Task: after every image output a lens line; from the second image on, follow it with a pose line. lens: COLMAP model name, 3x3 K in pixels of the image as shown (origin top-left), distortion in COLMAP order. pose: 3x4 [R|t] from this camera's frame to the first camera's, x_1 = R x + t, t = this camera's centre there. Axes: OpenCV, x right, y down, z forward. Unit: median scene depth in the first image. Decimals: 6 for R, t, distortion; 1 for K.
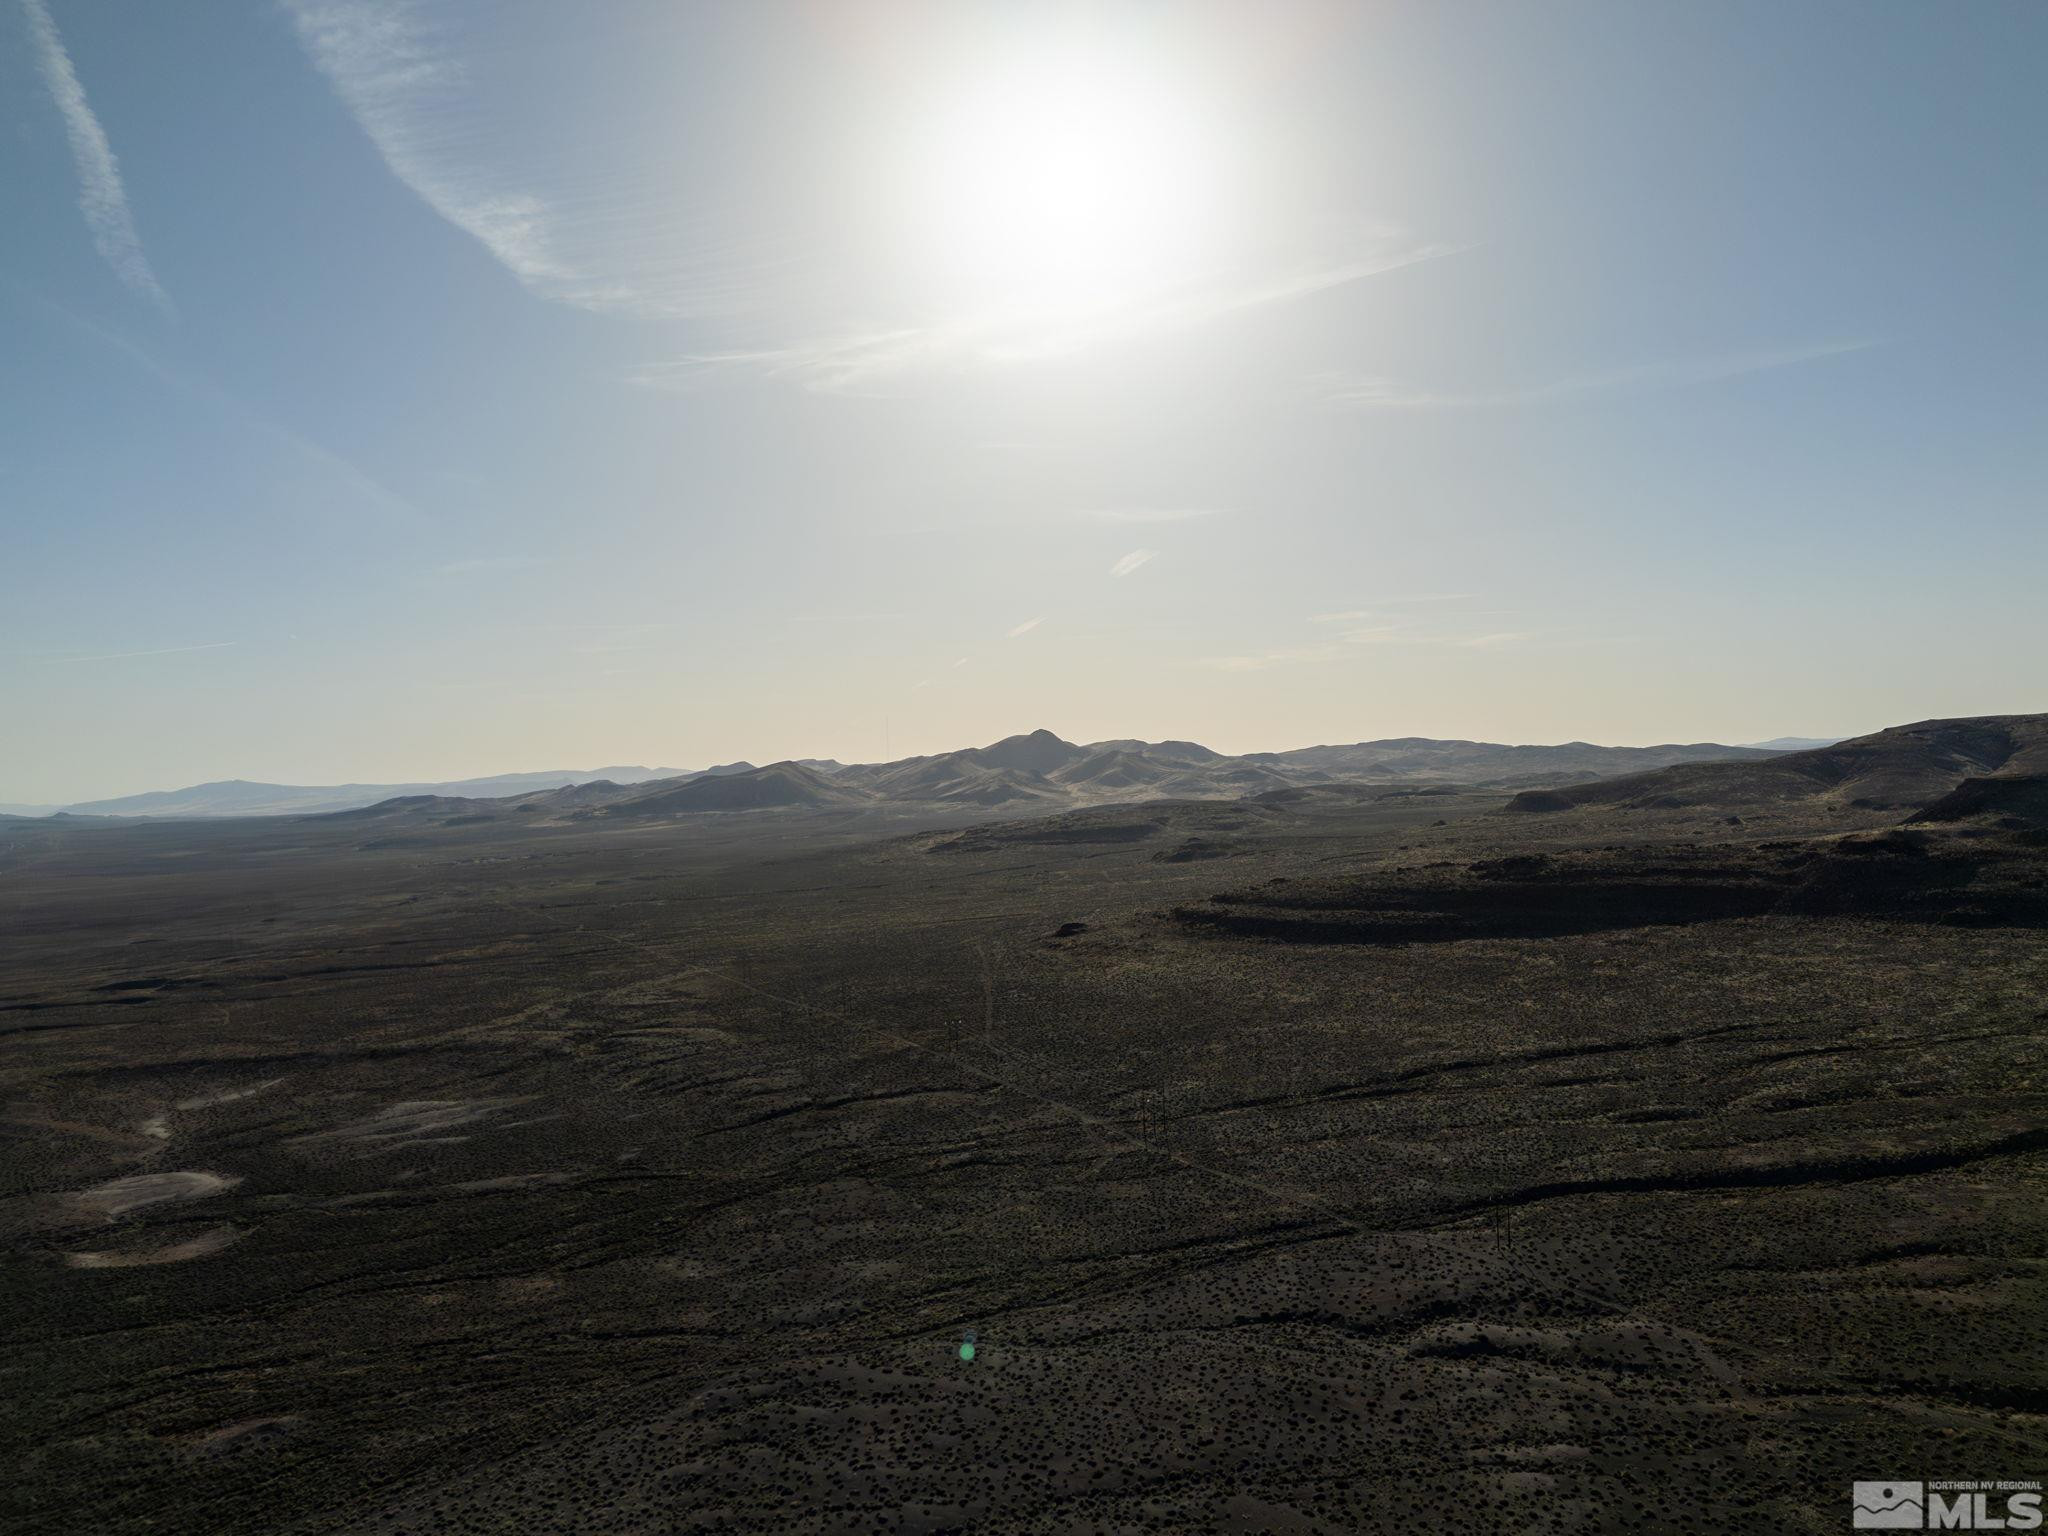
lens RADIAL K [[1503.8, 0, 1019.2], [0, 1503.8, 763.3], [0, 0, 1]] dist [0.084598, -0.078297]
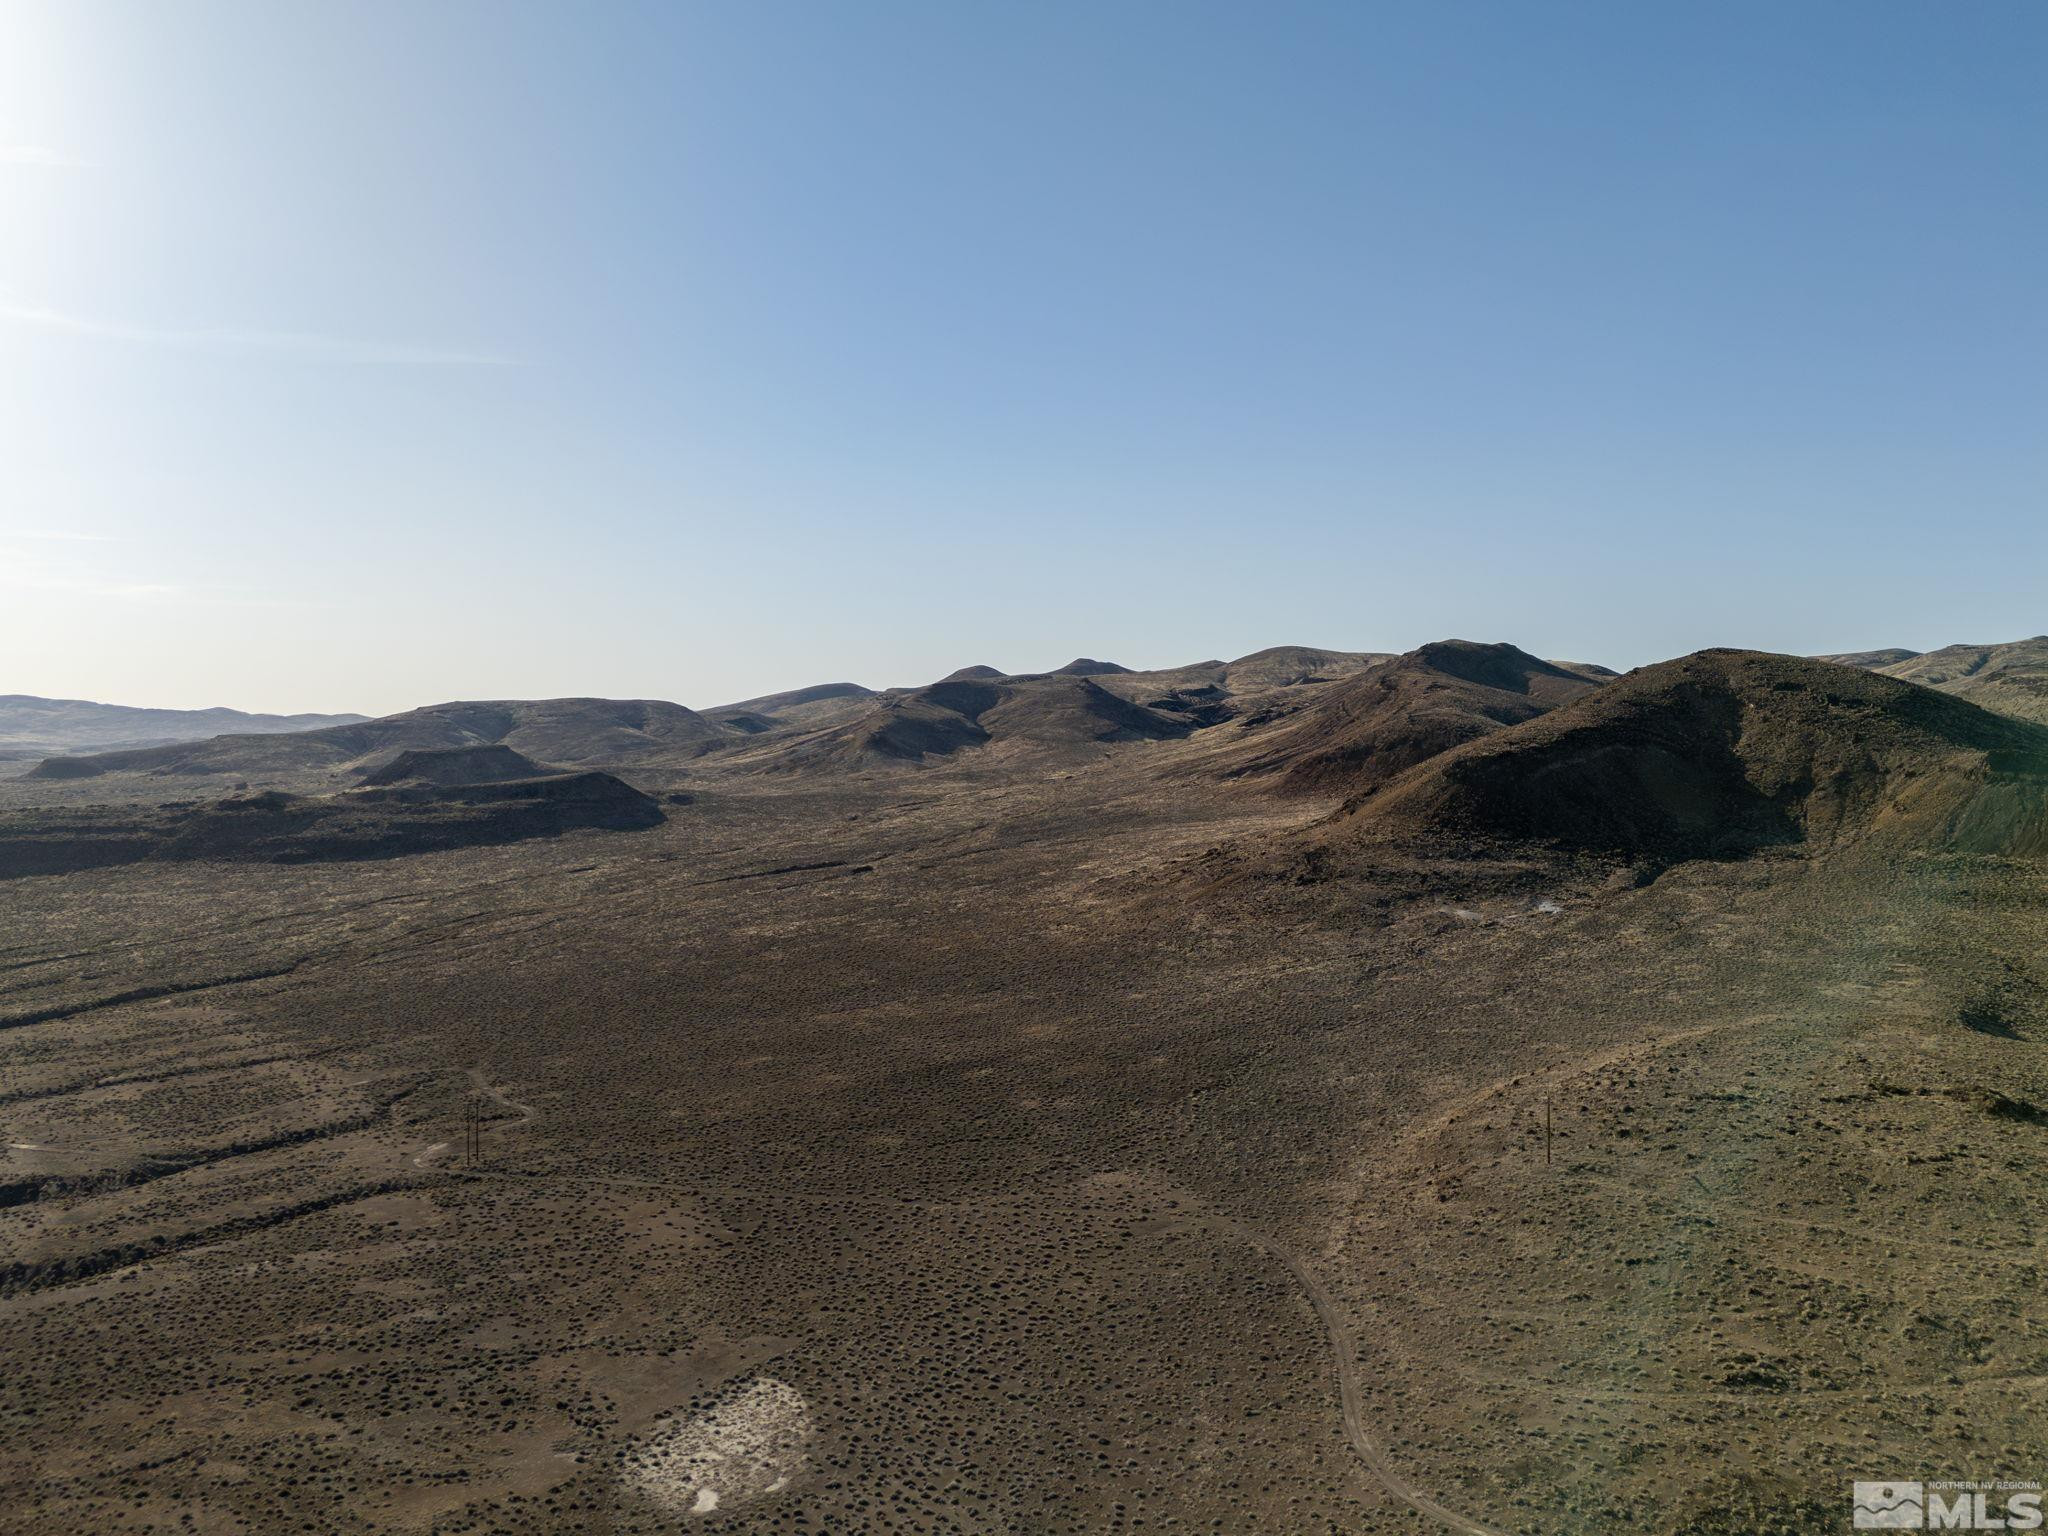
lens RADIAL K [[1503.8, 0, 1032.2], [0, 1503.8, 763.6], [0, 0, 1]] dist [0.084598, -0.078297]
pose [[0.678684, 0.011222, 0.734345, 0.012886], [-0.025990, 0.999624, 0.008744, -0.000891], [-0.733971, -0.025020, 0.678720, -0.047959]]
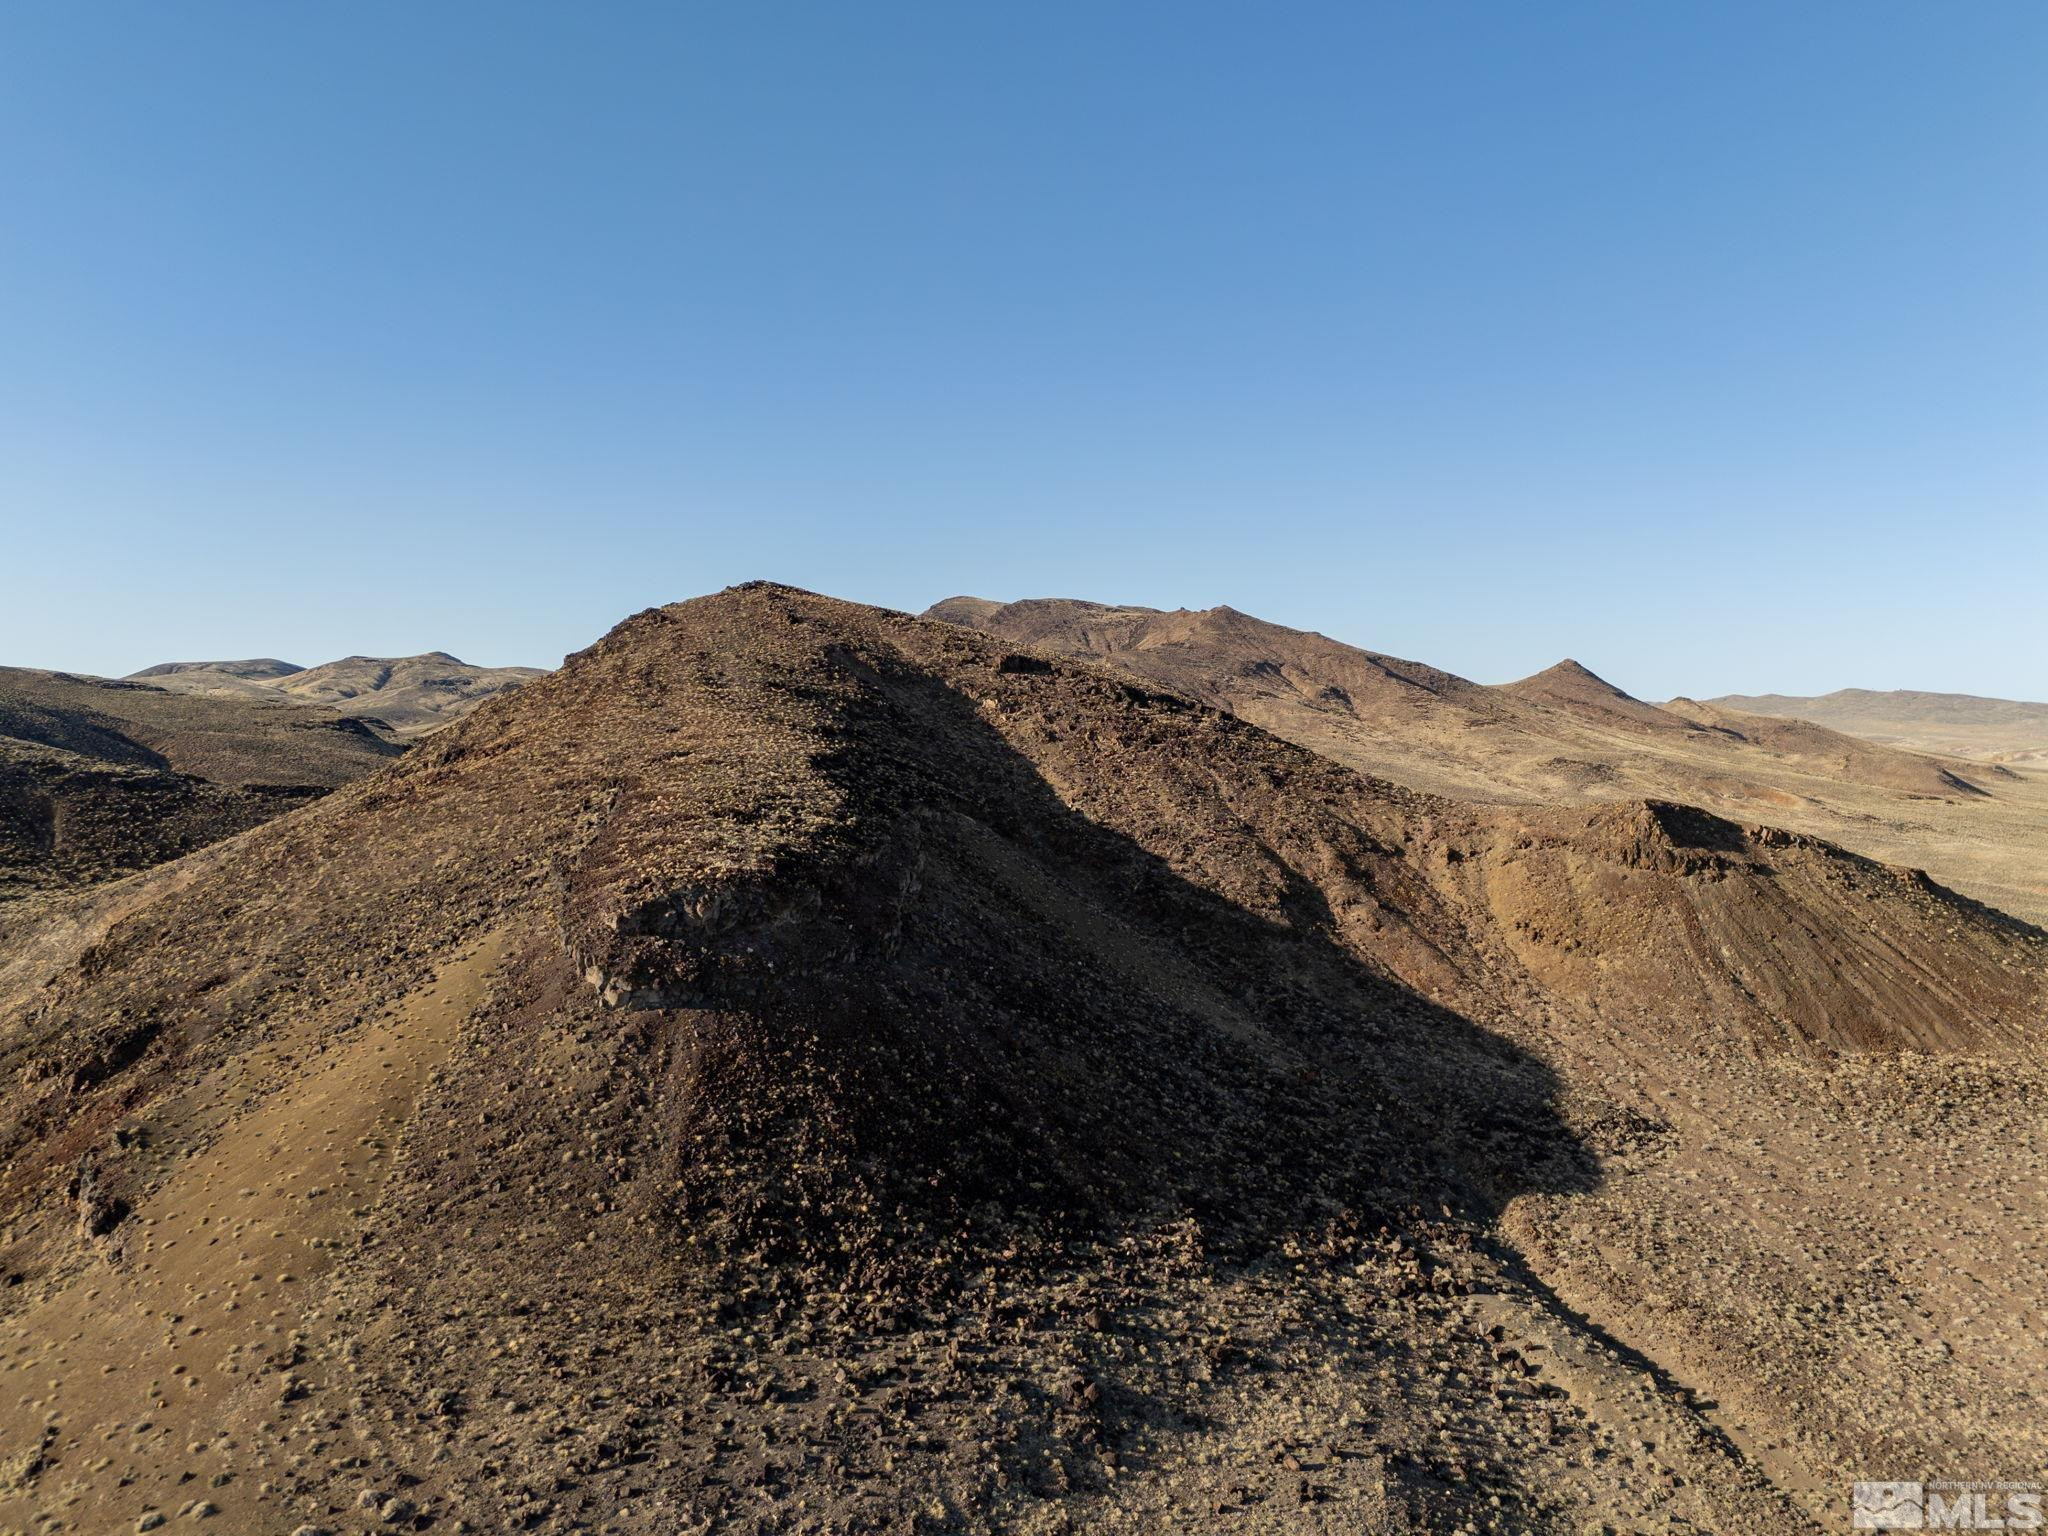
lens RADIAL K [[1503.8, 0, 1035.6], [0, 1503.8, 762.4], [0, 0, 1]] dist [0.084598, -0.078297]
pose [[-0.282347, 0.017515, 0.959152, 0.104119], [-0.000175, 0.999832, -0.018309, -0.003246], [-0.959312, -0.005338, -0.282297, 0.016064]]
